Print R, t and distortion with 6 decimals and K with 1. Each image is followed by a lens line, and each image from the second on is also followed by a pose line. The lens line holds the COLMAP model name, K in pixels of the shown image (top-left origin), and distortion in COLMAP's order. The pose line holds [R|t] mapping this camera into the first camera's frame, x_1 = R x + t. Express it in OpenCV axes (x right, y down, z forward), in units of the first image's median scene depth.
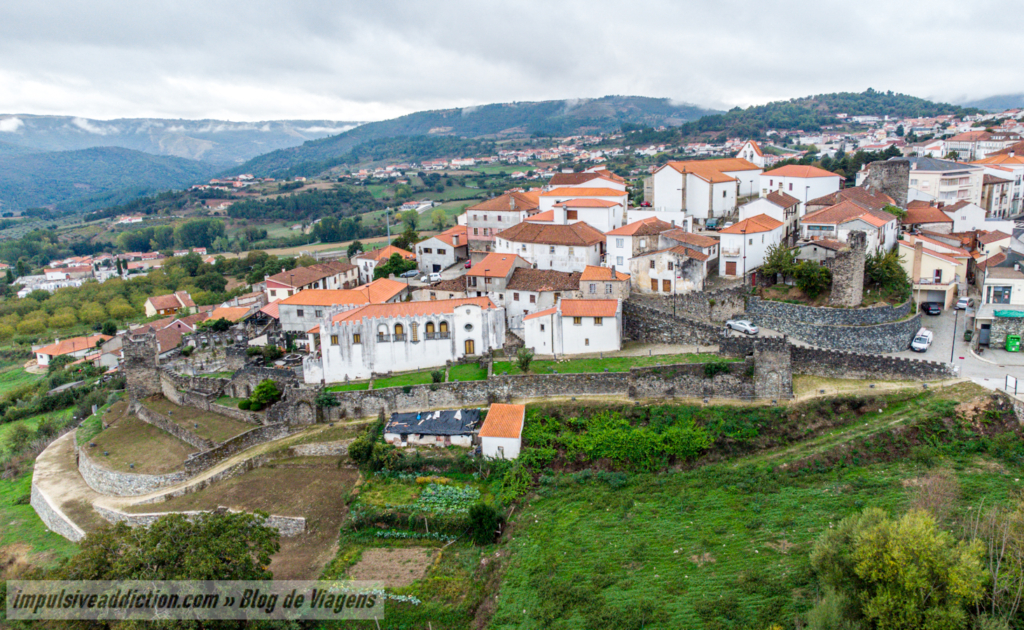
lens RADIAL K [[839.7, 0, 524.1], [0, 839.7, 313.3], [0, 0, 1]] dist [0.039793, 0.047437]
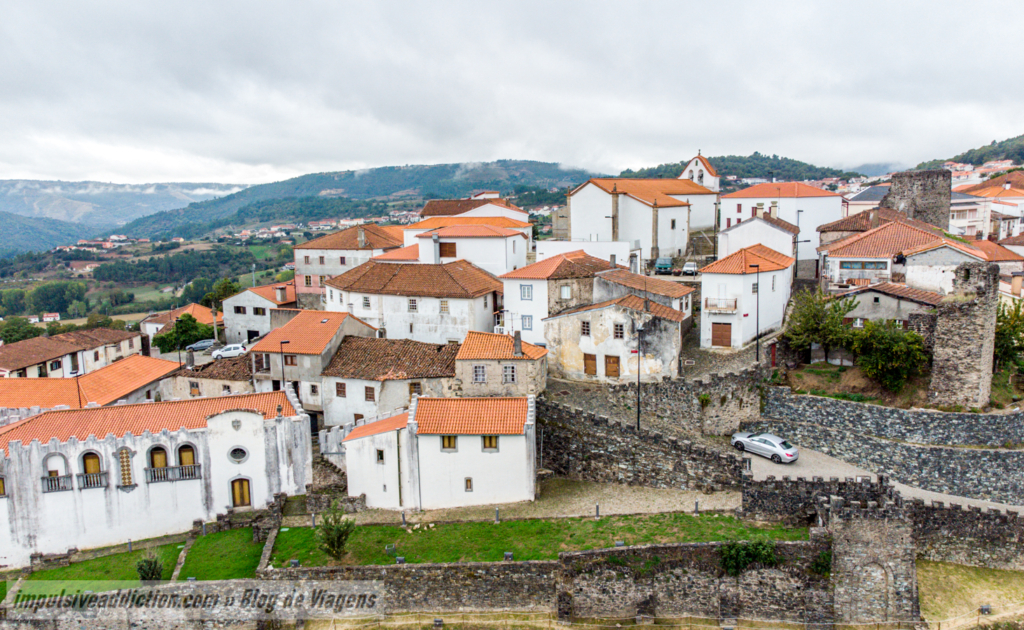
lens RADIAL K [[839.7, 0, 524.1], [0, 839.7, 313.3], [0, 0, 1]] dist [0.039793, 0.047437]
pose [[0.992221, -0.006869, 0.124295, 0.042887], [0.016067, 0.997192, -0.073149, -0.028585], [-0.123444, 0.074577, 0.989545, 0.458053]]
